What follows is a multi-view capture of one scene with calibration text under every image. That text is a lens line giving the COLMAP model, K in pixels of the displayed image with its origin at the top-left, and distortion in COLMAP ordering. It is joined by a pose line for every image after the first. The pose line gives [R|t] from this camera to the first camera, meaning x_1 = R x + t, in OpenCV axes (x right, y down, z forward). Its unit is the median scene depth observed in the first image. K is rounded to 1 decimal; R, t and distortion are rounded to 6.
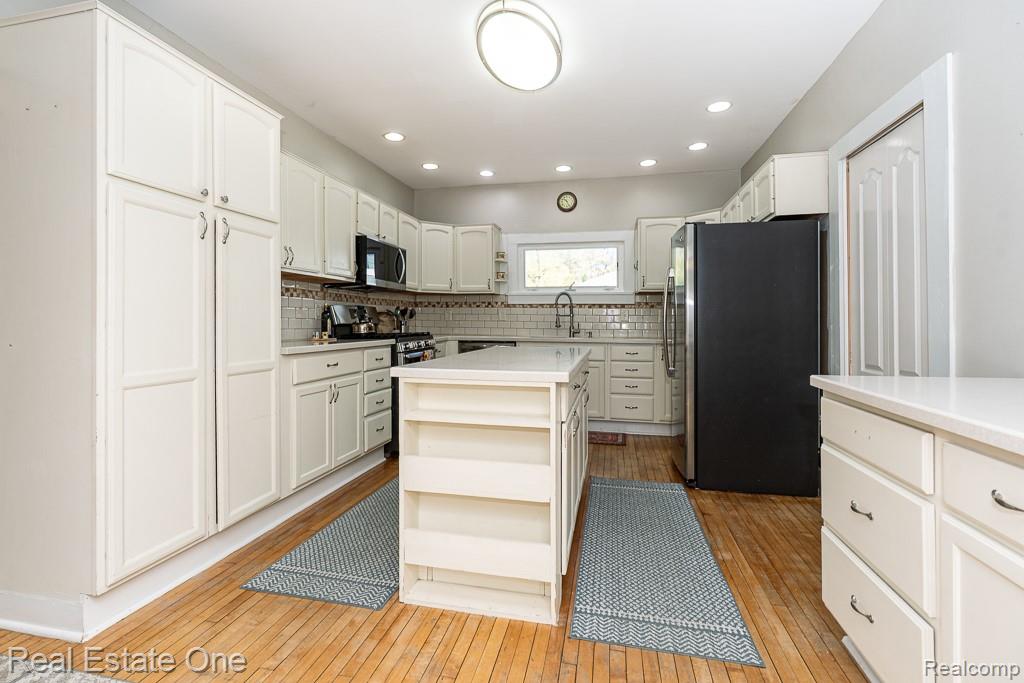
lens RADIAL K [[472.5, 0, 509.6], [0, 472.5, 319.6], [0, 0, 1]] dist [0.002798, 0.000029]
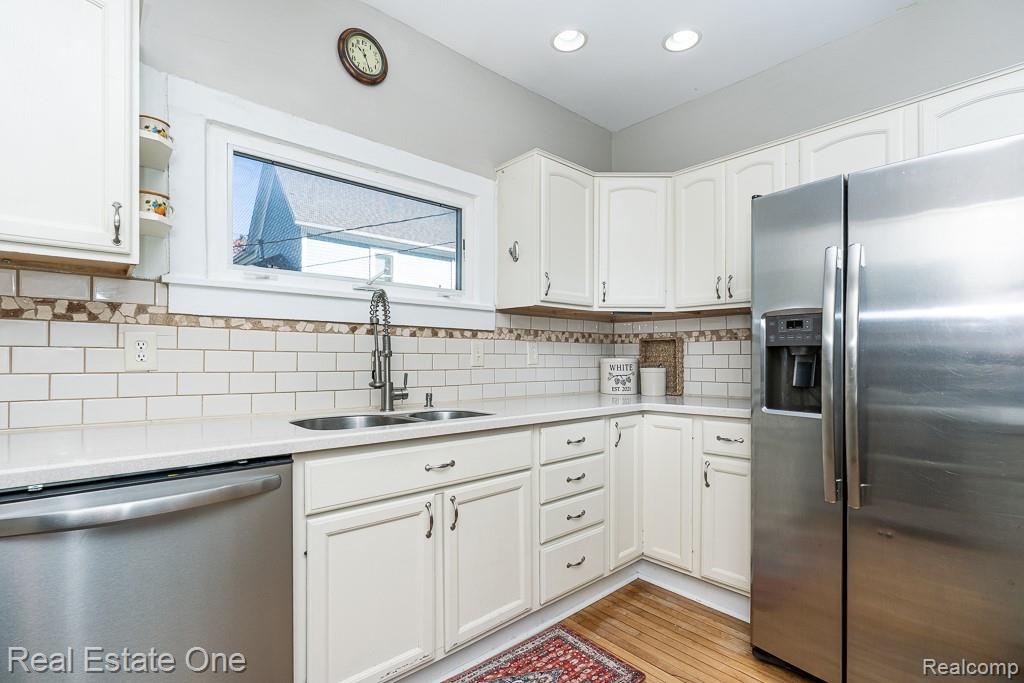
lens RADIAL K [[472.5, 0, 514.6], [0, 472.5, 352.7], [0, 0, 1]] dist [0.002798, 0.000029]
pose [[0.580147, 0.000403, 0.814511, -0.117760], [-0.008439, 0.999949, 0.005516, -0.012403], [-0.814468, -0.010074, 0.580121, 0.665970]]
